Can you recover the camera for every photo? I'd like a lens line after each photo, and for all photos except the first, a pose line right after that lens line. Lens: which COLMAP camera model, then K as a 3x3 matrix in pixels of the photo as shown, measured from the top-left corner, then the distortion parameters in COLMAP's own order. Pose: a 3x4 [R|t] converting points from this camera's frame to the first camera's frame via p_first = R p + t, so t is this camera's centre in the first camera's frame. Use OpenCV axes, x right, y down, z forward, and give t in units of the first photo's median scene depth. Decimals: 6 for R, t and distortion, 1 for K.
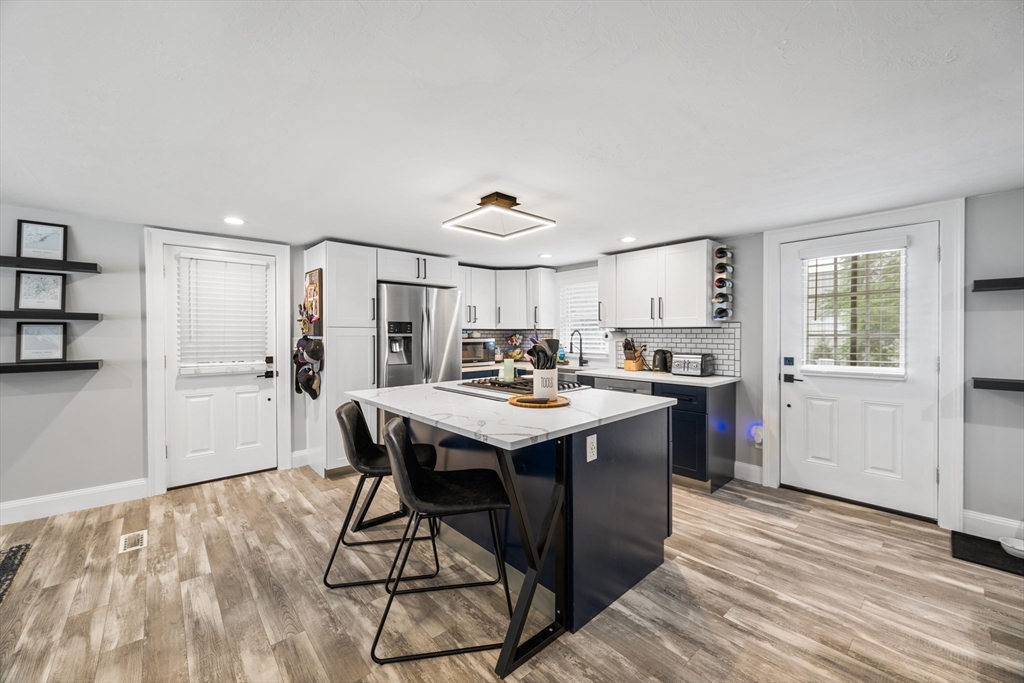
lens RADIAL K [[399.9, 0, 510.6], [0, 399.9, 338.9], [0, 0, 1]] dist [-0.004979, 0.000507]
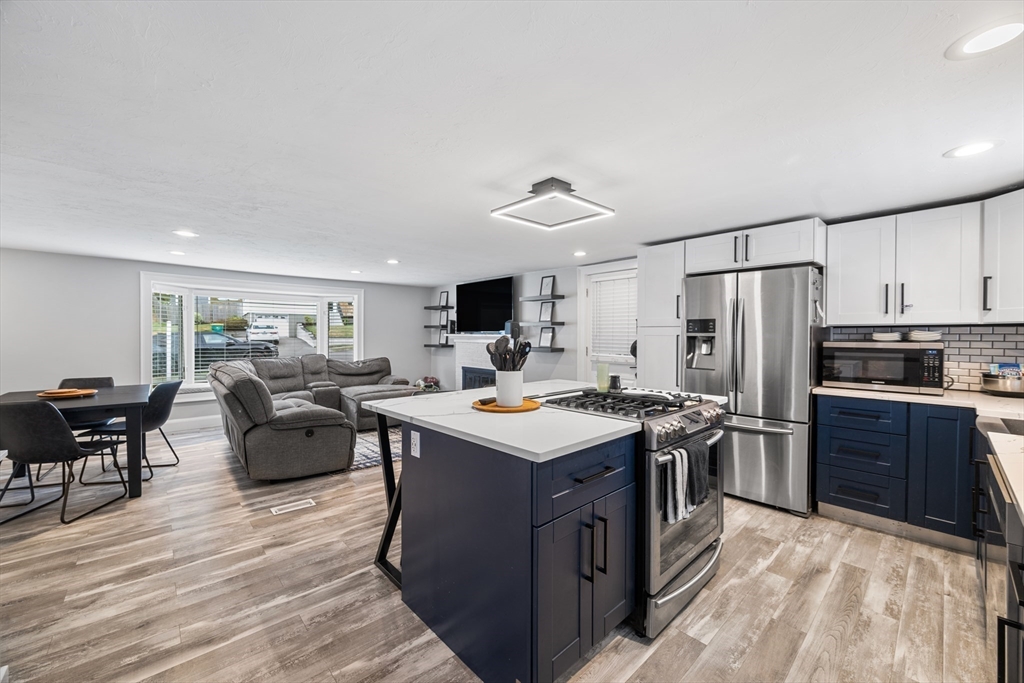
lens RADIAL K [[399.9, 0, 510.6], [0, 399.9, 338.9], [0, 0, 1]] dist [-0.004979, 0.000507]
pose [[0.014481, 0.013004, -0.999811, 0.663614], [-0.016019, 0.999790, 0.012772, -0.005016], [0.999767, 0.015831, 0.014687, 0.667495]]
